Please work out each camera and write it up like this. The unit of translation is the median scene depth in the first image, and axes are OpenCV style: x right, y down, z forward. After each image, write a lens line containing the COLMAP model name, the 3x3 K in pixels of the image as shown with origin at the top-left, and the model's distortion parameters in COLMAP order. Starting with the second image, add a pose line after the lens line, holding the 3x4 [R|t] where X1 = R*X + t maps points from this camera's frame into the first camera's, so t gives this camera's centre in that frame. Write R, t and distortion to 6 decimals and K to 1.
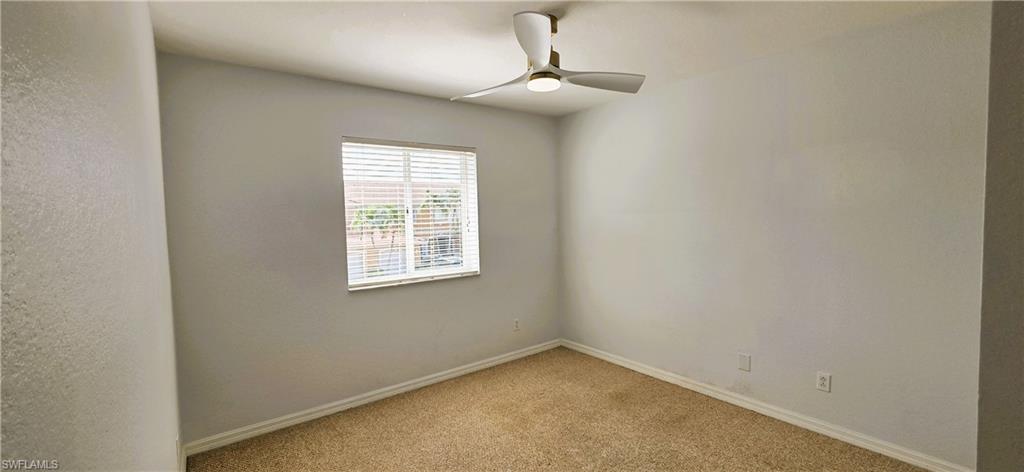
lens RADIAL K [[530.8, 0, 512.0], [0, 530.8, 236.0], [0, 0, 1]] dist [-0.000237, -0.000019]
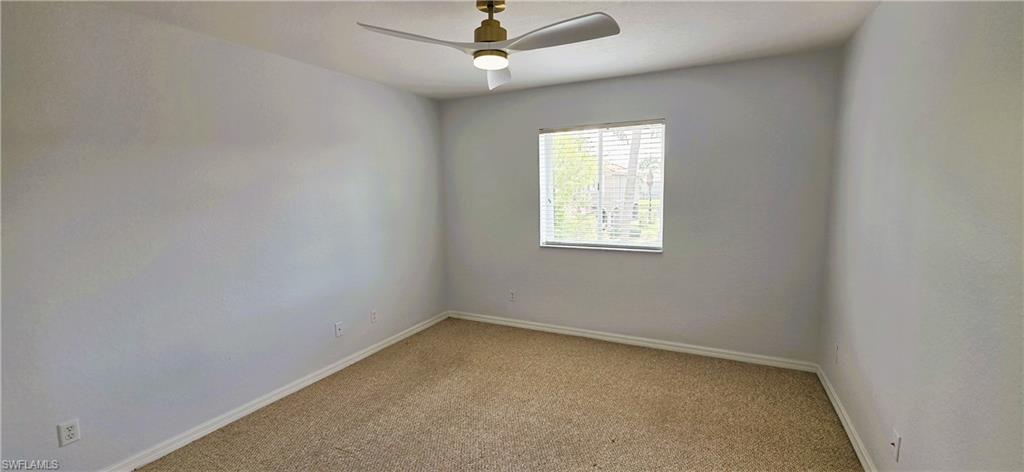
lens RADIAL K [[411.1, 0, 512.0], [0, 411.1, 236.0], [0, 0, 1]] dist [0.000144, 0.000021]
pose [[0.315514, 0.131500, -0.939765, 0.620620], [-0.029315, 0.991230, 0.128859, -0.051926], [0.948468, -0.013107, 0.316602, 0.576187]]
